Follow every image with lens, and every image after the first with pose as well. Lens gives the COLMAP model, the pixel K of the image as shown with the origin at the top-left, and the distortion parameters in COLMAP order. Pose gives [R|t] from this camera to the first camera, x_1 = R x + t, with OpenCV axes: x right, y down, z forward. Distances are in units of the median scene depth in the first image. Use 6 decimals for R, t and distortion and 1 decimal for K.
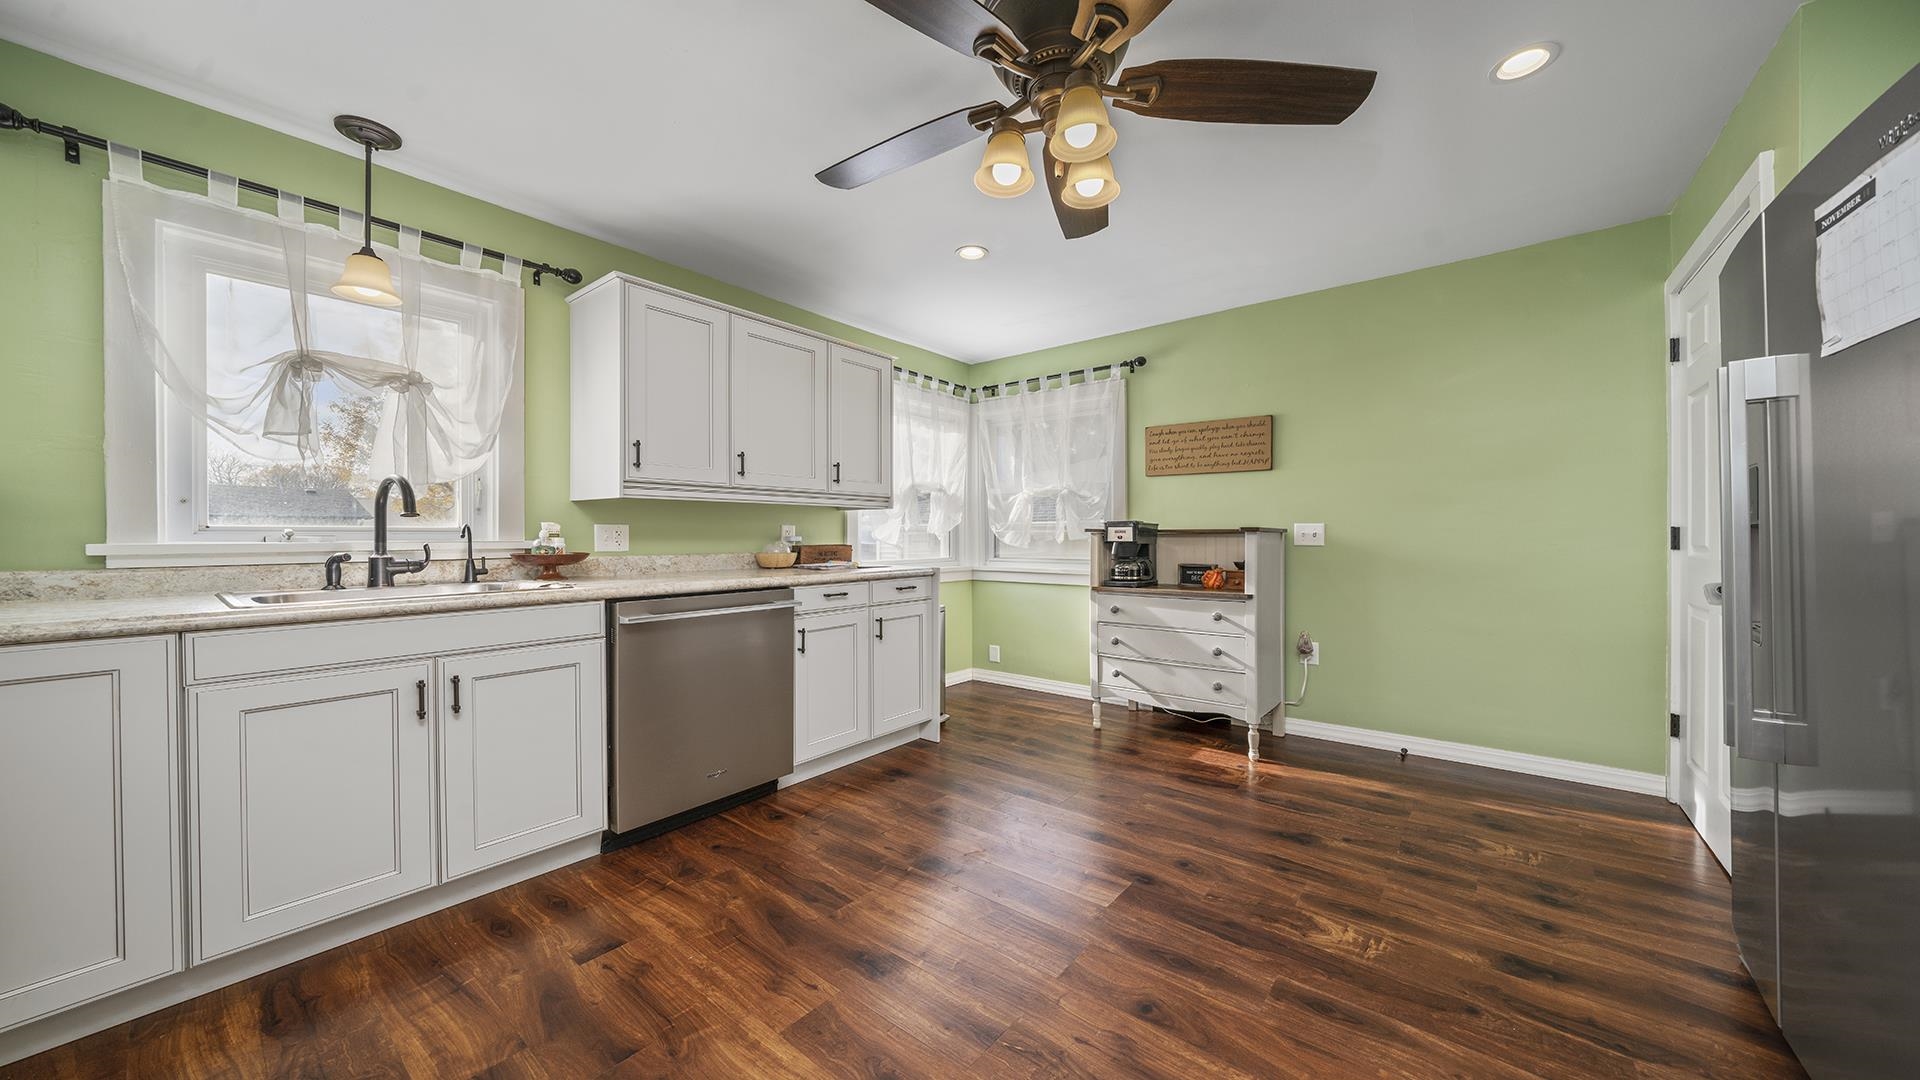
lens RADIAL K [[644.6, 0, 953.7], [0, 644.6, 537.4], [0, 0, 1]] dist [0.000411, 0.000020]
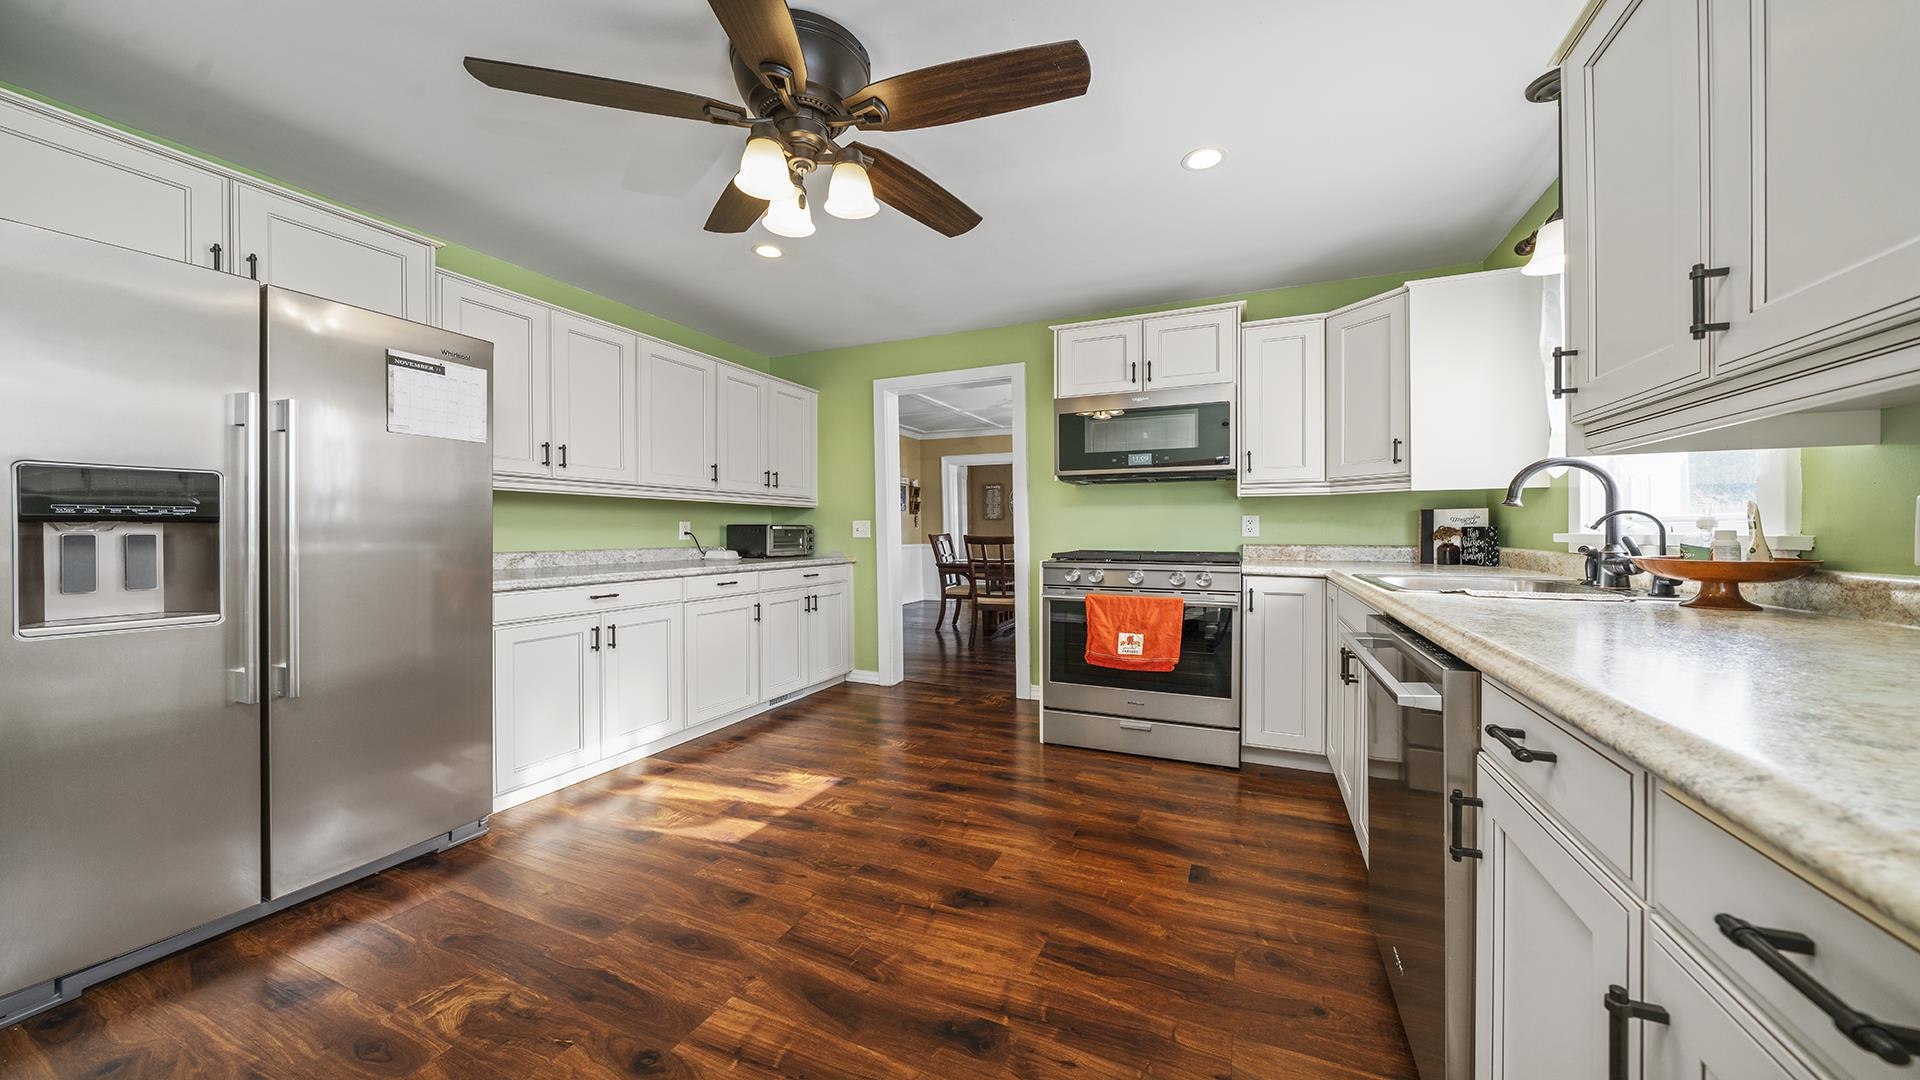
lens RADIAL K [[644.6, 0, 956.0], [0, 644.6, 536.1], [0, 0, 1]] dist [0.000411, 0.000020]
pose [[-0.966502, 0.005299, -0.256604, 0.181587], [0.004631, 0.999984, 0.003205, 0.005848], [0.256617, 0.001909, -0.966511, 1.952036]]
